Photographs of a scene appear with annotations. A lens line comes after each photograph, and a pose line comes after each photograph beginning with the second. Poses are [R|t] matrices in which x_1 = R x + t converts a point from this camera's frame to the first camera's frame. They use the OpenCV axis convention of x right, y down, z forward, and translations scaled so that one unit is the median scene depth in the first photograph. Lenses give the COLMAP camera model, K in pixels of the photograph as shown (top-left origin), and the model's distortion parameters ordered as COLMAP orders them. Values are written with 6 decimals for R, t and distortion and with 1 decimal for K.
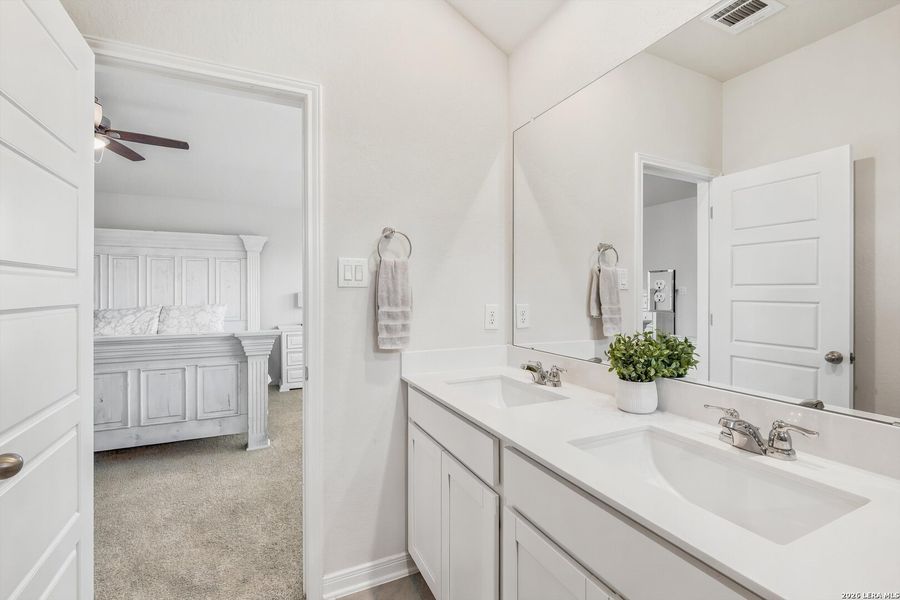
lens RADIAL K [[398.1, 0, 447.9], [0, 398.1, 294.8], [0, 0, 1]] dist [-0.002371, -0.000345]
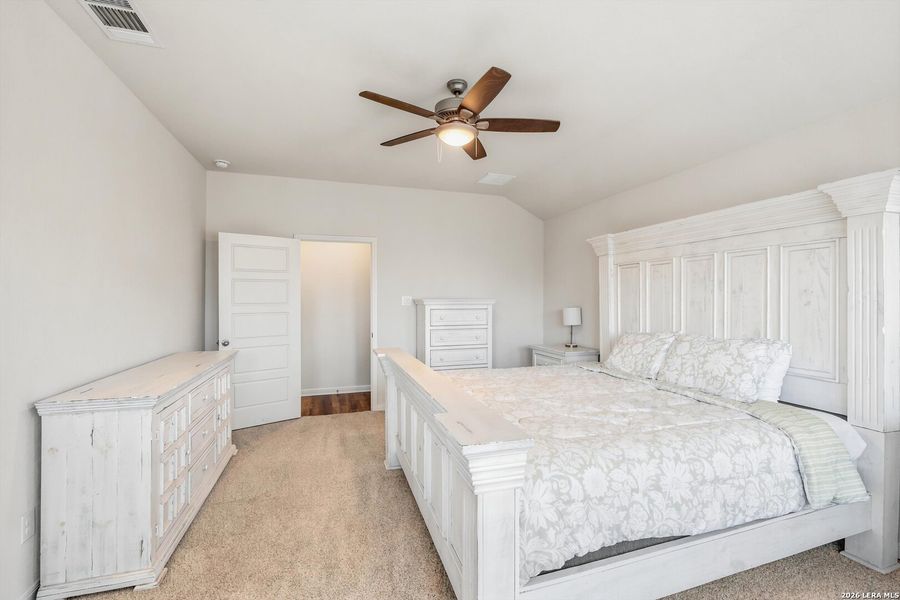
lens RADIAL K [[392.3, 0, 449.0], [0, 392.3, 296.6], [0, 0, 1]] dist [0.000447, -0.004674]
pose [[-0.143412, -0.000760, -0.989663, -0.011638], [-0.005503, 0.999985, 0.000029, -0.007631], [0.989648, 0.005450, -0.143414, 0.187920]]
